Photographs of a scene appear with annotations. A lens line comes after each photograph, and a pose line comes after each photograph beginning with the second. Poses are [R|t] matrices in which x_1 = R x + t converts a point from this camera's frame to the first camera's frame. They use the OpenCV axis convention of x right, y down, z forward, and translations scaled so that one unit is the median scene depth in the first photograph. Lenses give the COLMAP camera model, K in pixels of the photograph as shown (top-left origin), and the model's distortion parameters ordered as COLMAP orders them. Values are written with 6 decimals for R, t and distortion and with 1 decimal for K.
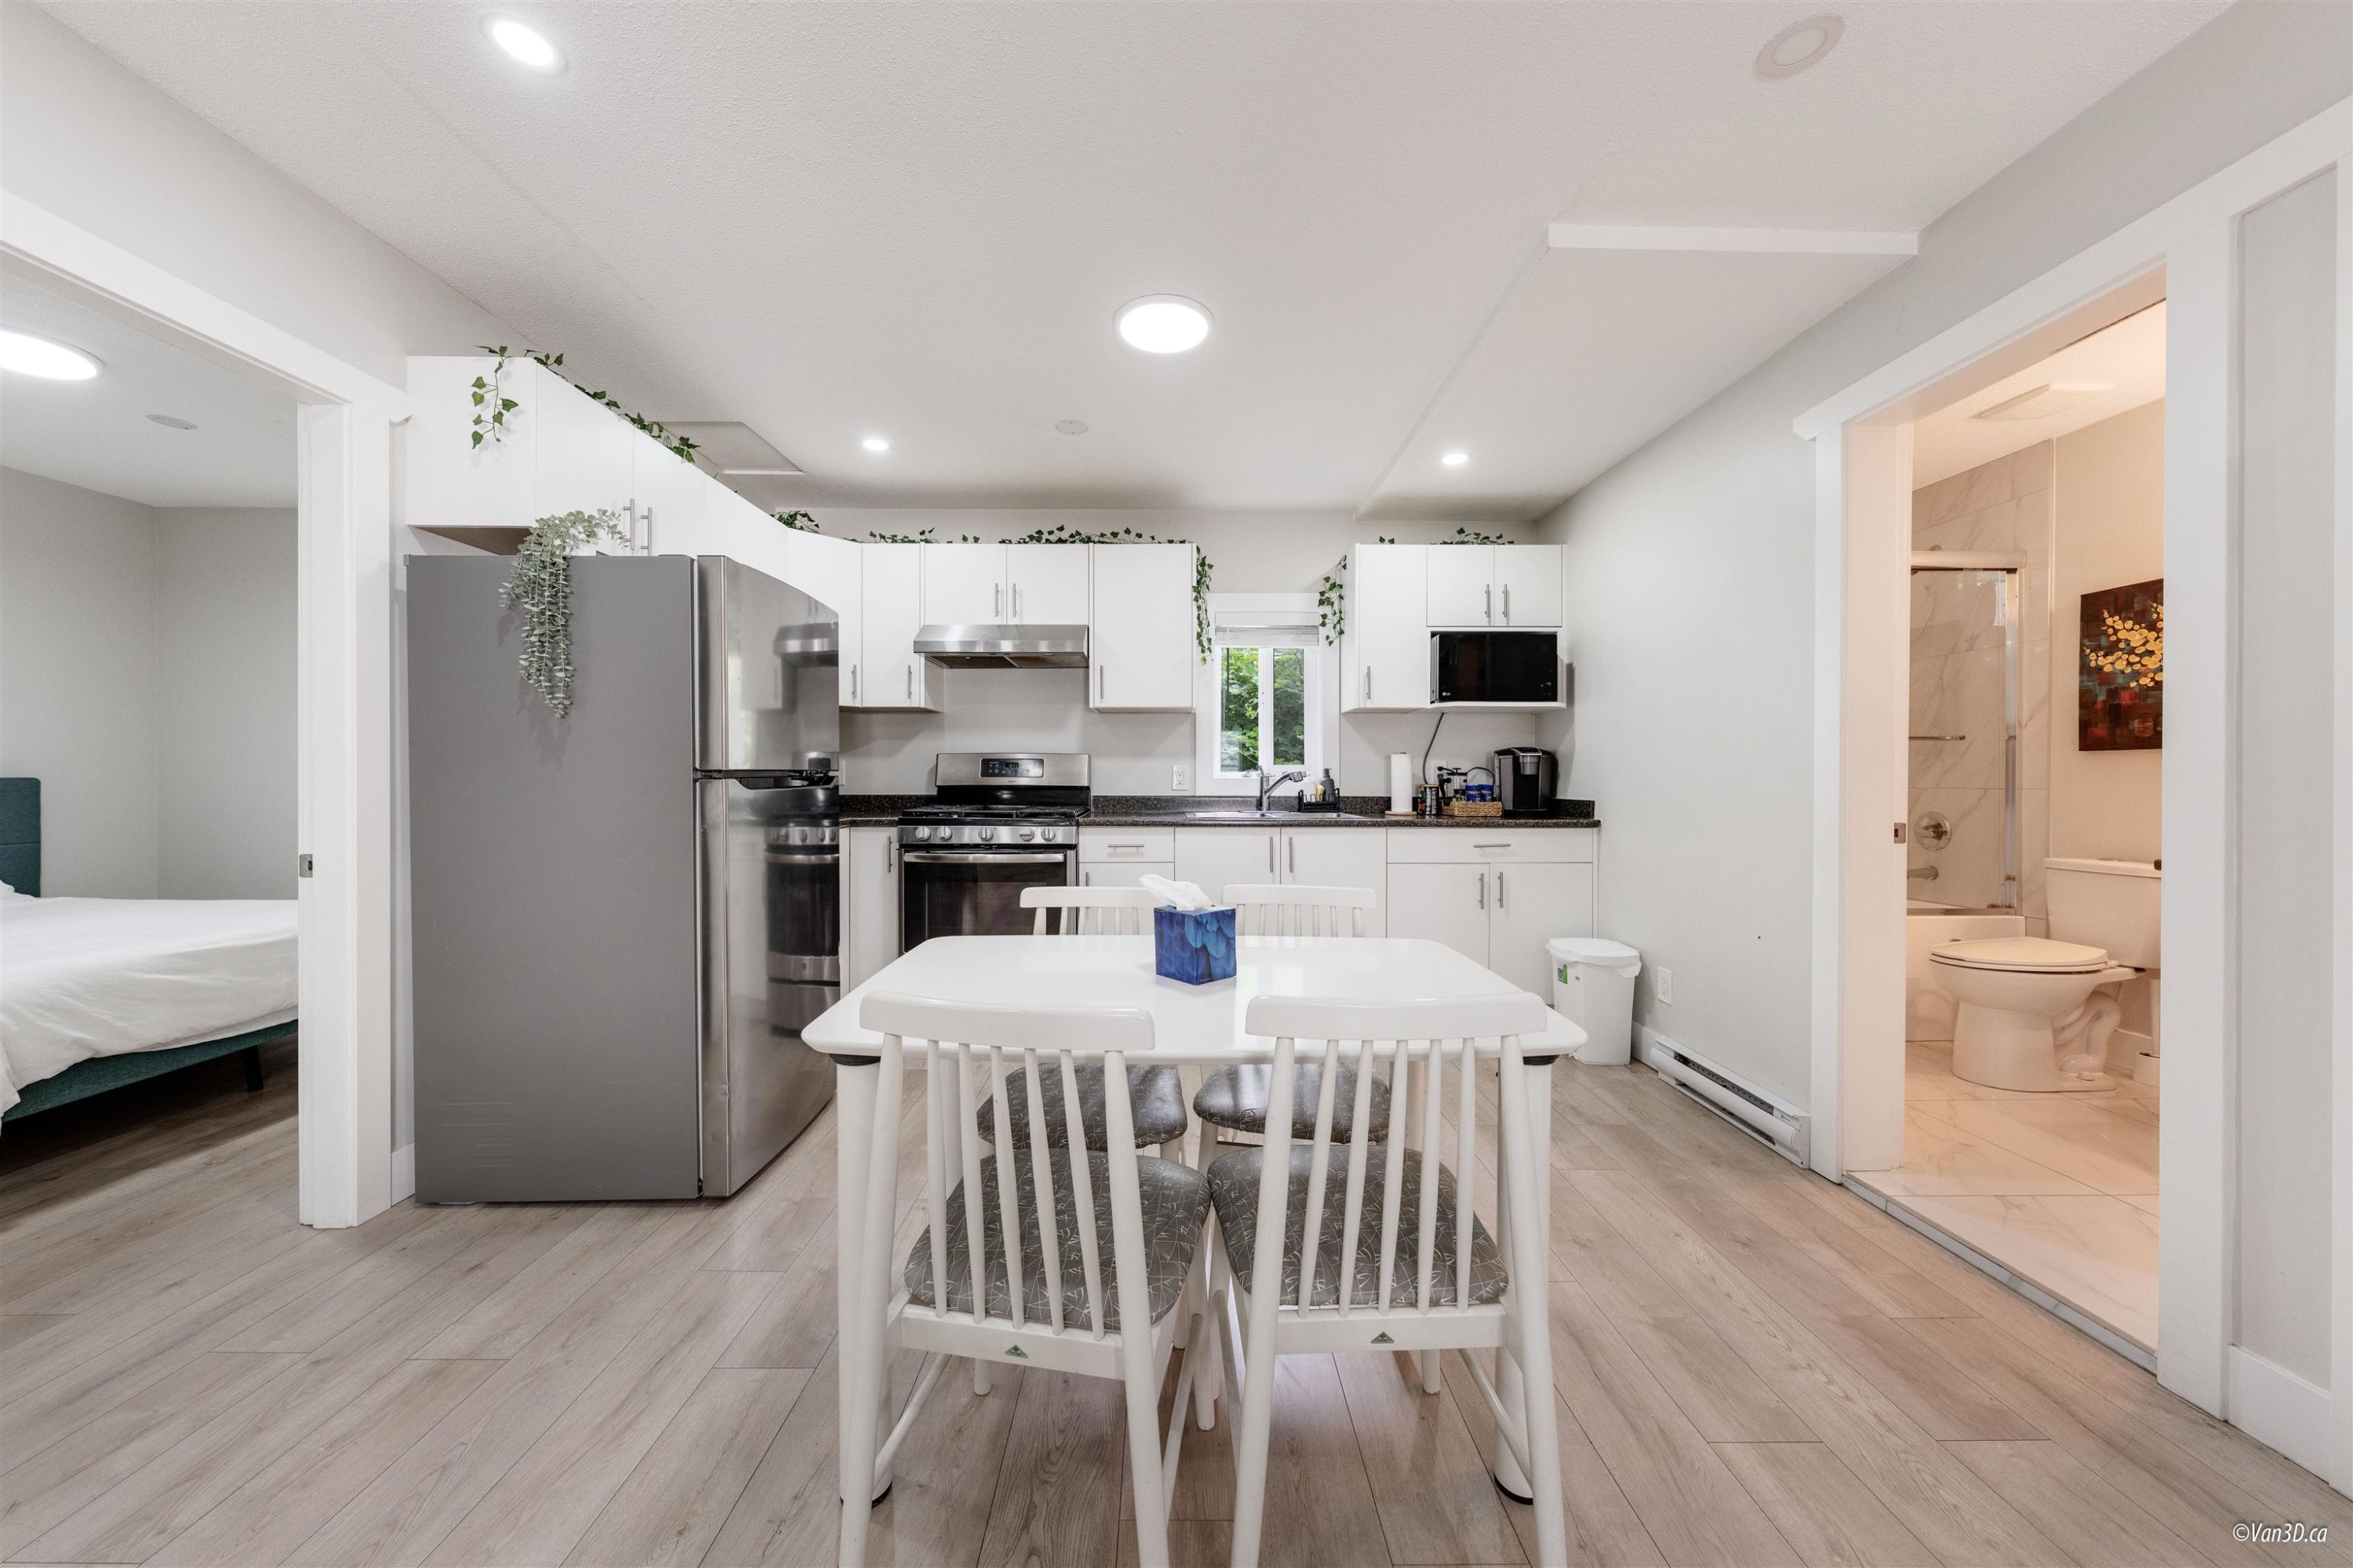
lens RADIAL K [[813.9, 0, 1171.8], [0, 813.9, 773.3], [0, 0, 1]] dist [-0.002335, -0.000303]
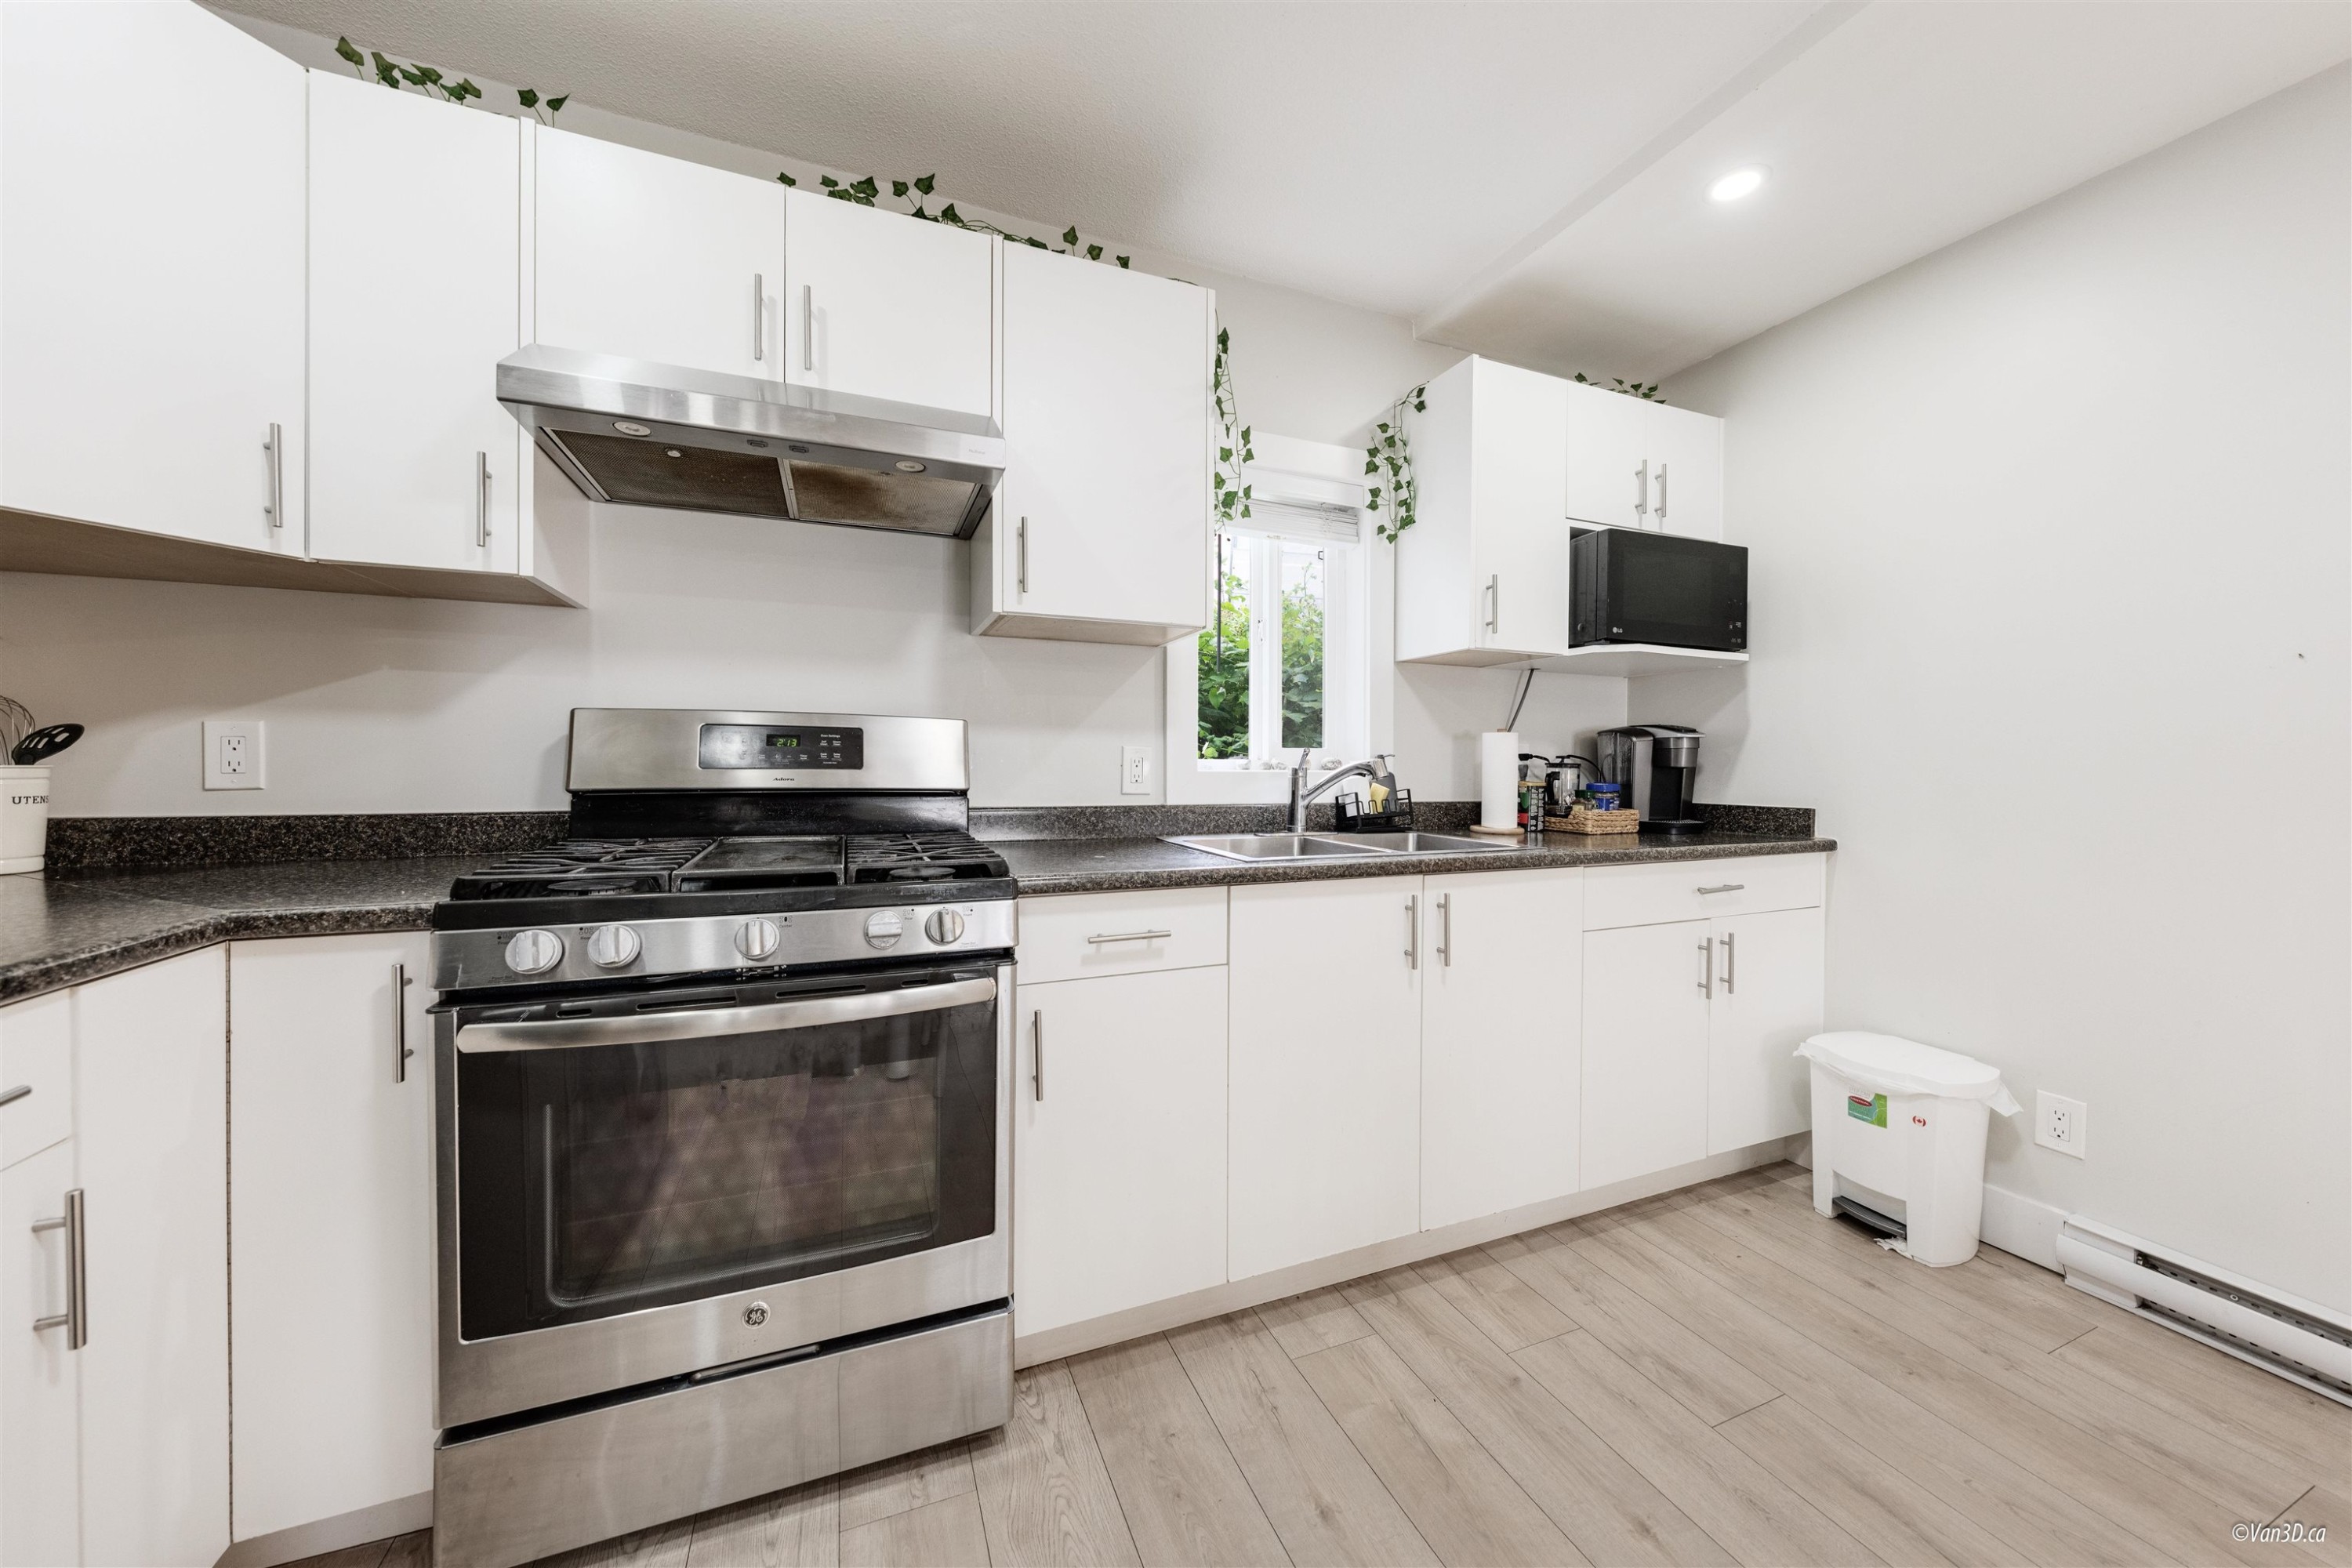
lens RADIAL K [[813.5, 0, 1171.3], [0, 813.5, 773.3], [0, 0, 1]] dist [-0.002335, -0.000303]
pose [[0.927671, 0.000511, 0.373399, -0.174191], [-0.004925, 0.999929, 0.010867, 0.001278], [-0.373367, -0.011920, 0.927607, 0.552770]]
